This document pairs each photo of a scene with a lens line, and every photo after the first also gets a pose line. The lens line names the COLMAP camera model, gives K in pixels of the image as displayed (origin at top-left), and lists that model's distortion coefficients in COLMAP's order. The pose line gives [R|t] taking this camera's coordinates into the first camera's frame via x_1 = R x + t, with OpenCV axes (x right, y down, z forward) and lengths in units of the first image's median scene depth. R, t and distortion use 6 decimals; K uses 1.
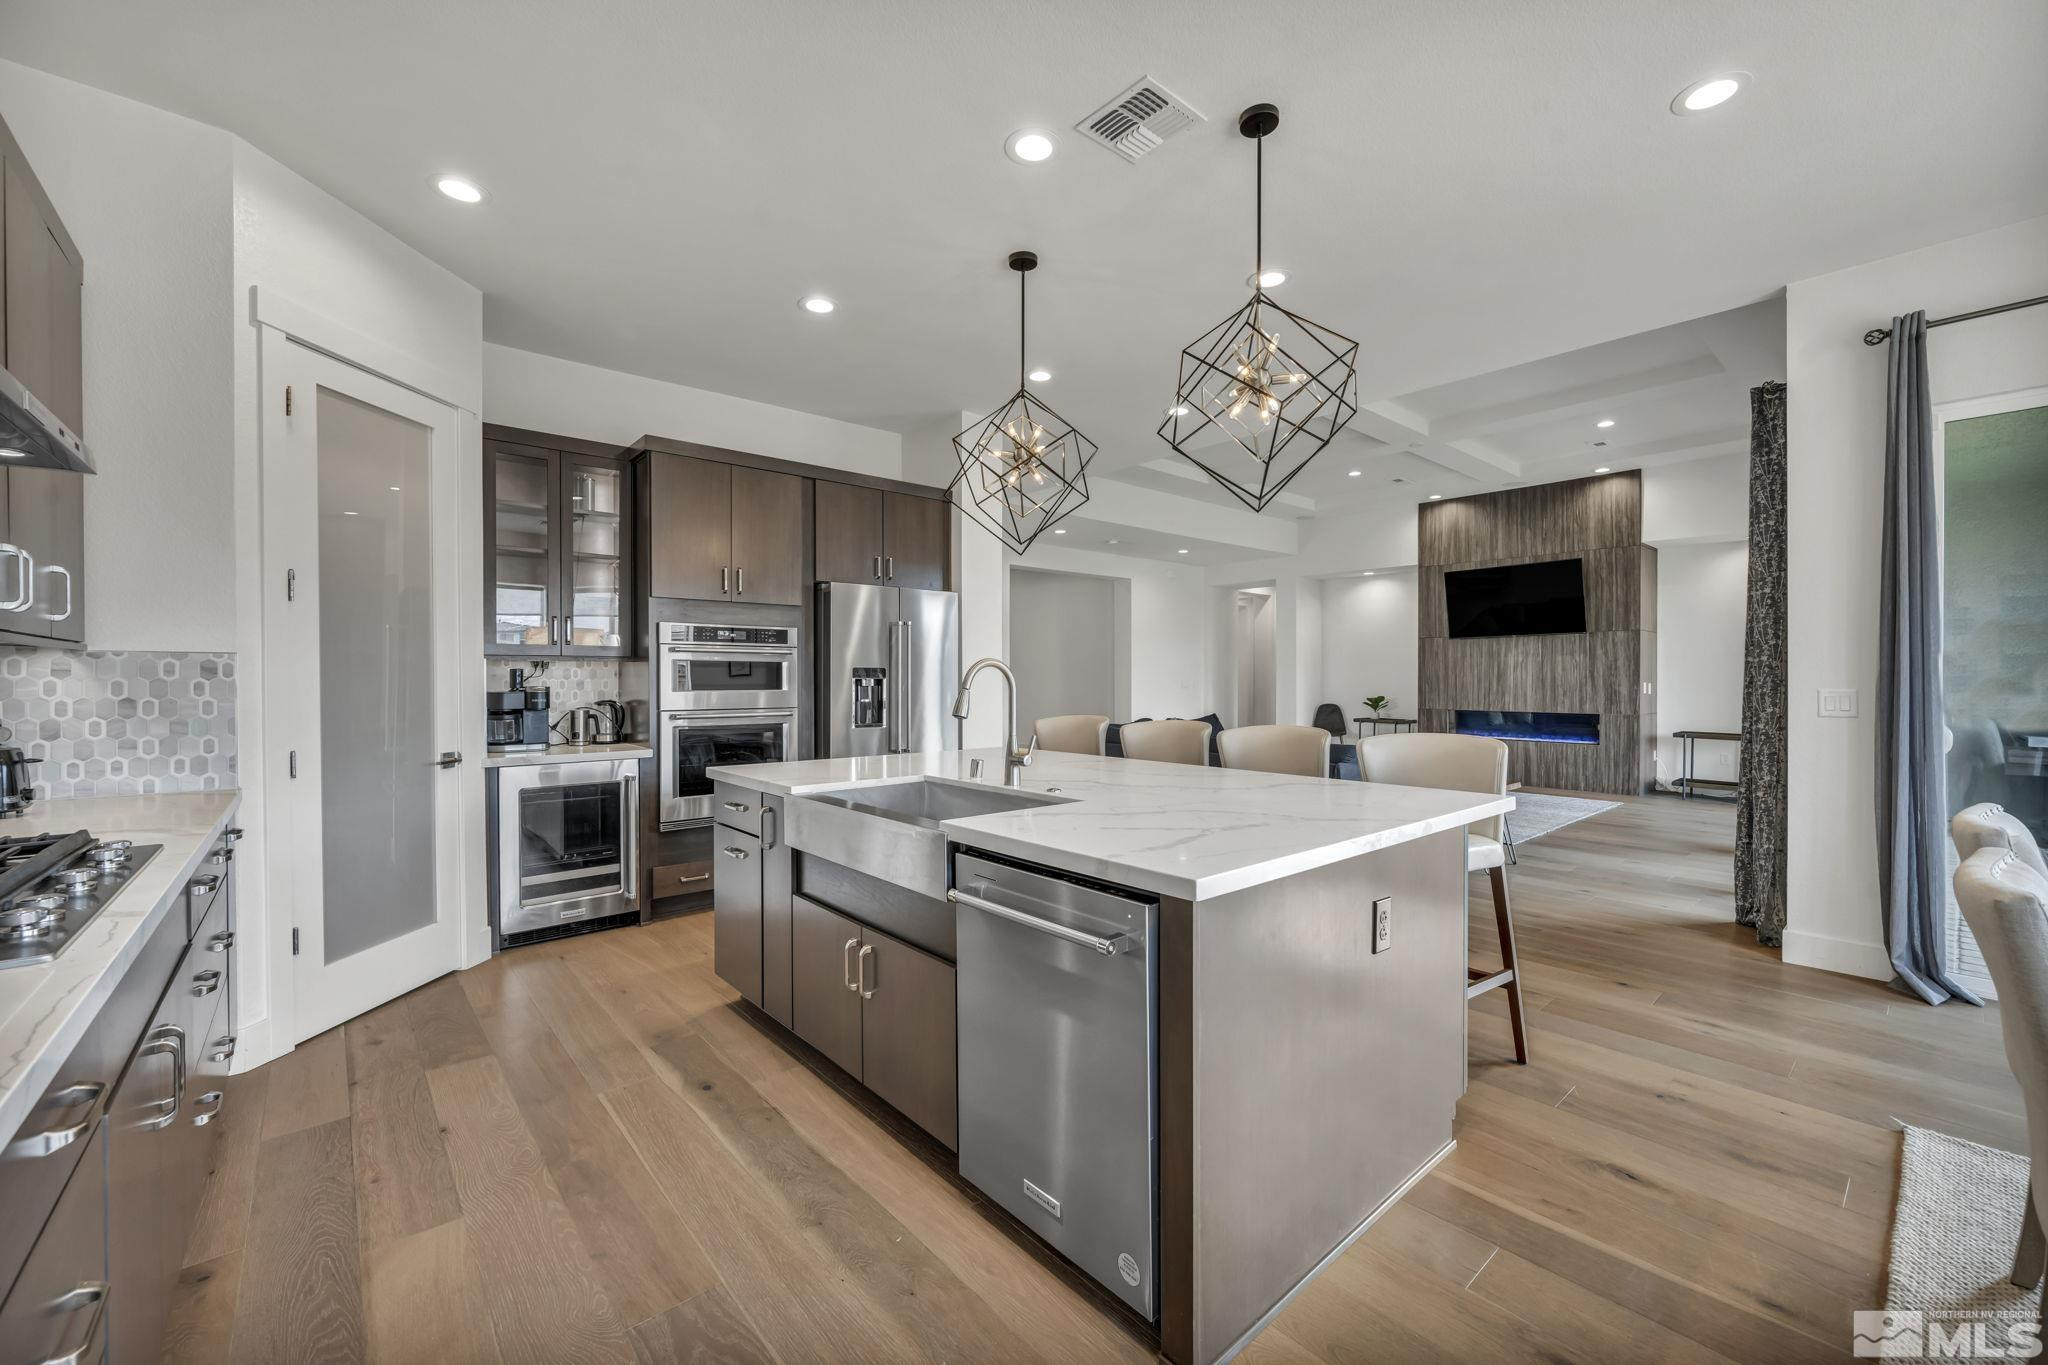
lens RADIAL K [[814.2, 0, 1028.9], [0, 814.2, 683.8], [0, 0, 1]] dist [-0.000495, -0.000461]
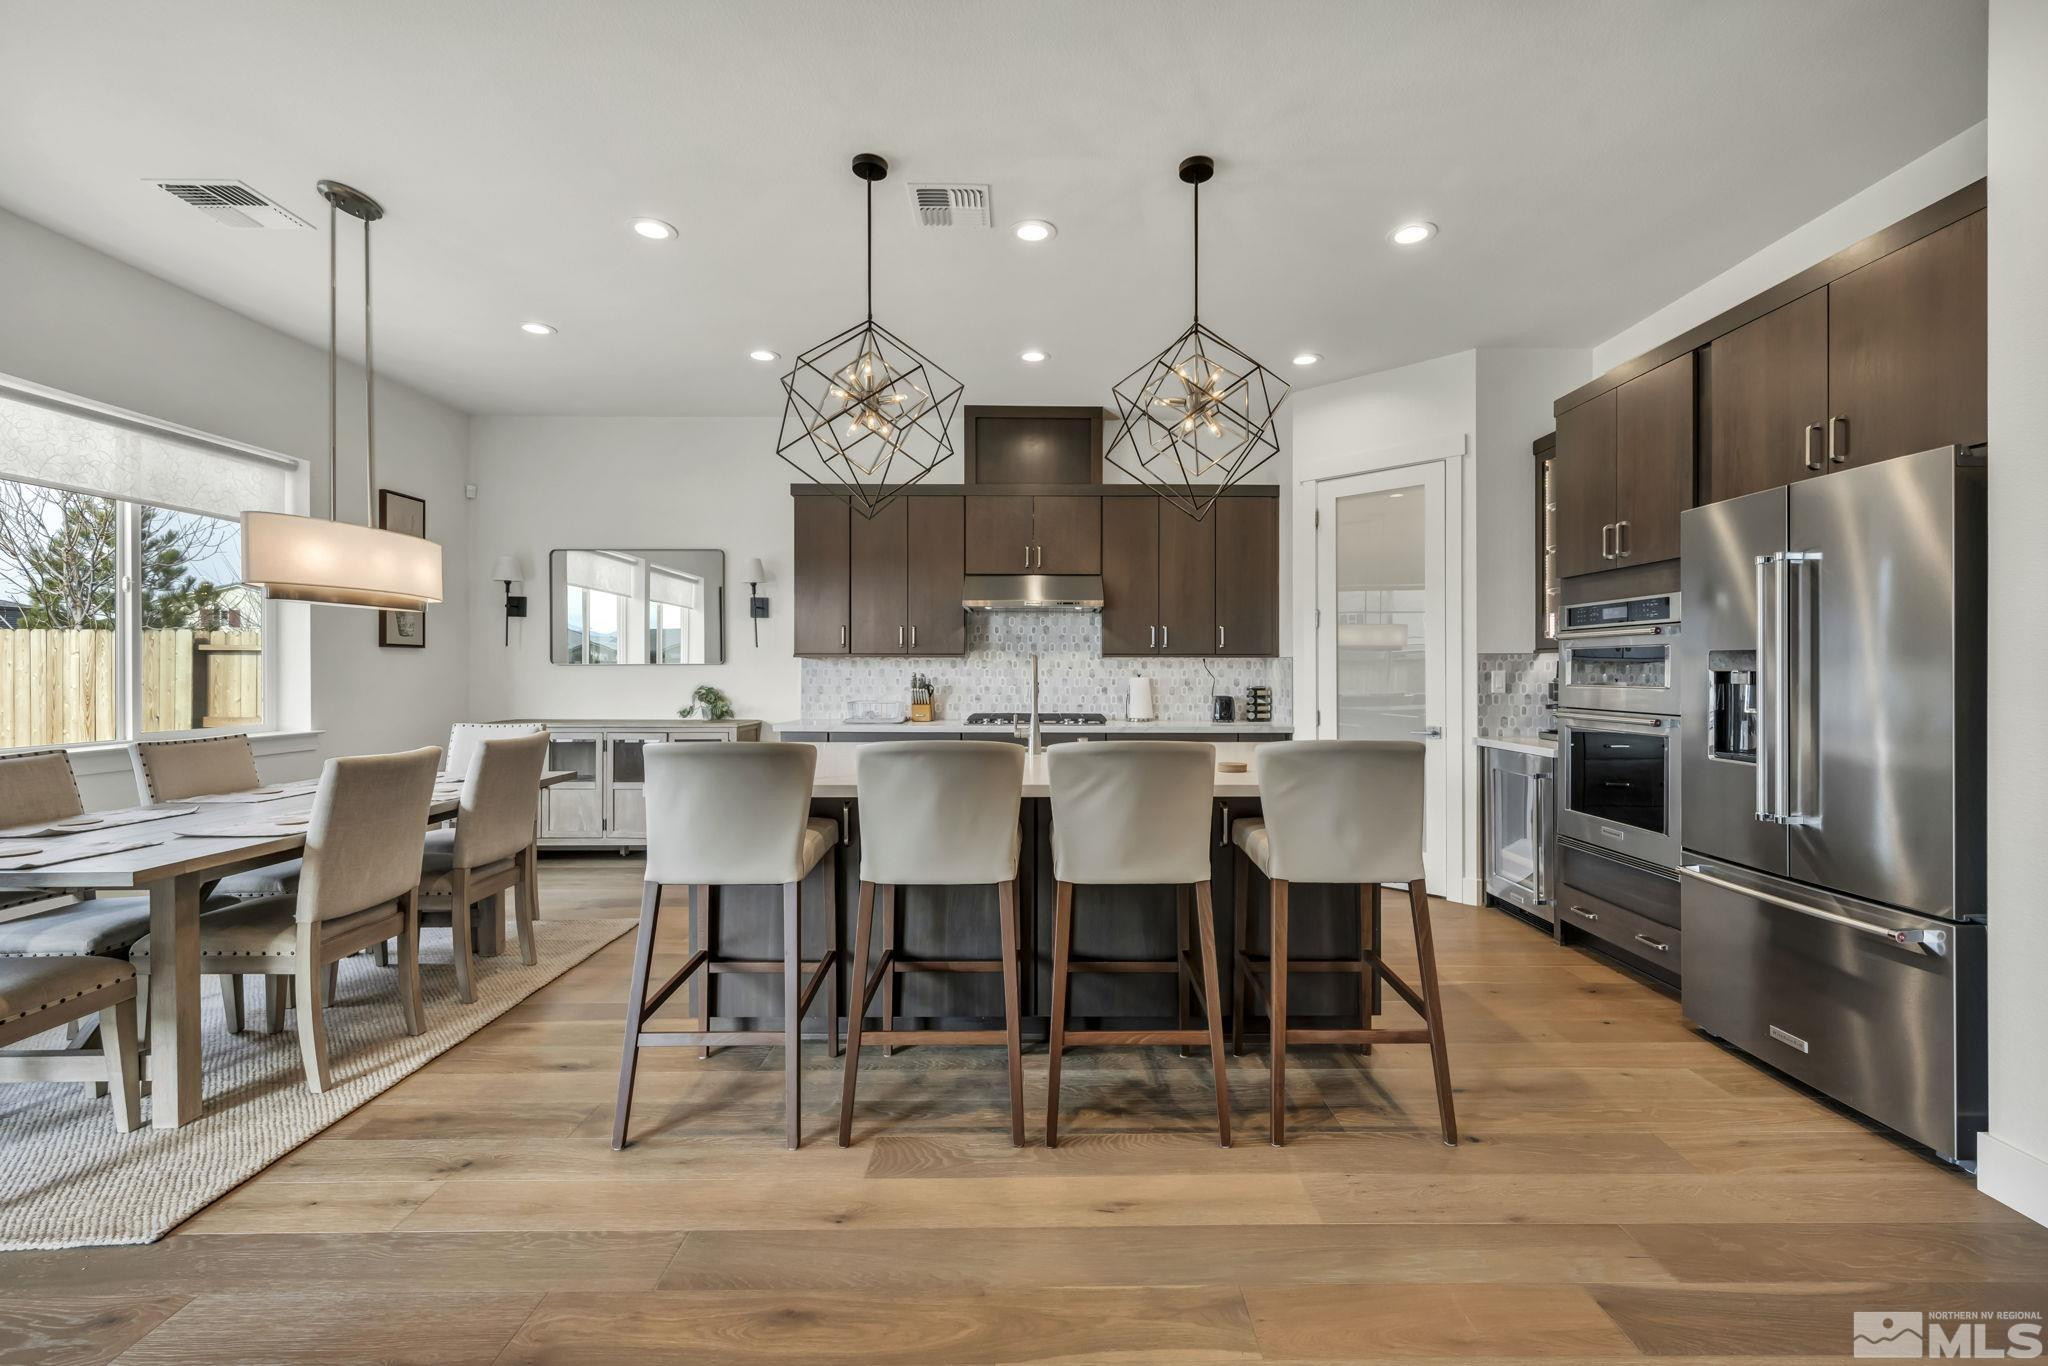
lens RADIAL K [[866.3, 0, 1040.4], [0, 866.3, 671.4], [0, 0, 1]] dist [0.001333, 0.000754]
pose [[-0.647036, 0.000014, -0.762460, 0.303357], [-0.007212, 0.999955, 0.006138, -0.003406], [0.762425, 0.009470, -0.647007, 0.565342]]
